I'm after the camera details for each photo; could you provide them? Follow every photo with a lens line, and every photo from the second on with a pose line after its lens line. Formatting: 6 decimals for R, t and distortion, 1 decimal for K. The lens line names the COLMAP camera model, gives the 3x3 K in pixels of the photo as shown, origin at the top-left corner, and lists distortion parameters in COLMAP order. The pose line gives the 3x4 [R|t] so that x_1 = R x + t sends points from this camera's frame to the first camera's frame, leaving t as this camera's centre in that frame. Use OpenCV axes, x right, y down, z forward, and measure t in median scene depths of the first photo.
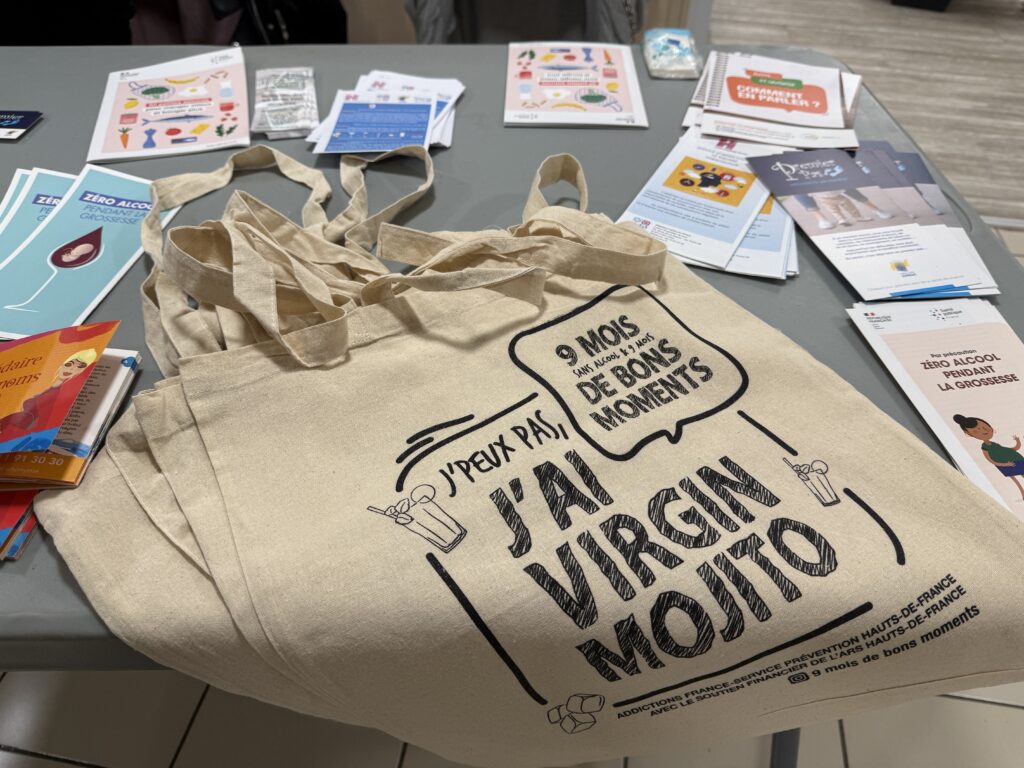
lens RADIAL K [[713.2, 0, 511.6], [0, 713.2, 357.1], [0, 0, 1]] dist [-0.048957, 0.000849]
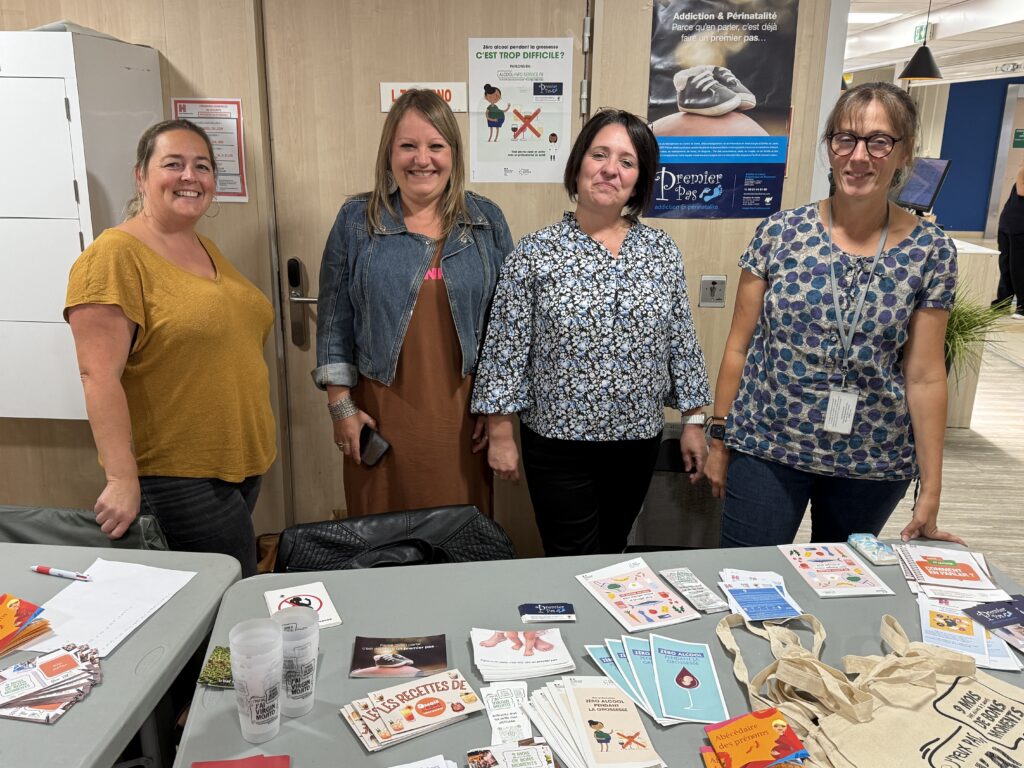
lens RADIAL K [[837.7, 0, 512.0], [0, 837.7, 384.0], [0, 0, 1]] dist [0.001909, 0.006148]
pose [[0.992262, -0.029758, 0.120542, -1.164959], [0.083727, 0.877271, -0.472637, 0.165679], [-0.091683, 0.479073, 0.872974, -1.218528]]
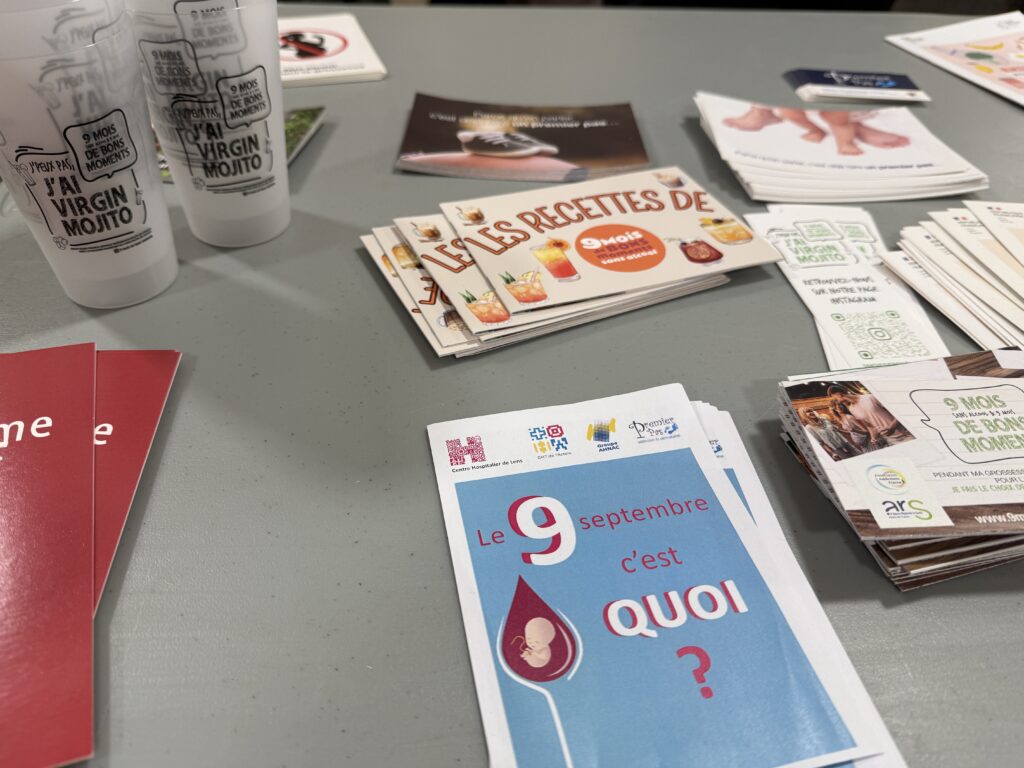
lens RADIAL K [[713.2, 0, 511.6], [0, 713.2, 357.1], [0, 0, 1]] dist [-0.048957, 0.000849]
pose [[0.999851, -0.007497, 0.015553, -1.235804], [0.008573, 0.997489, -0.070307, 0.015201], [-0.014987, 0.070430, 0.997404, 0.292230]]
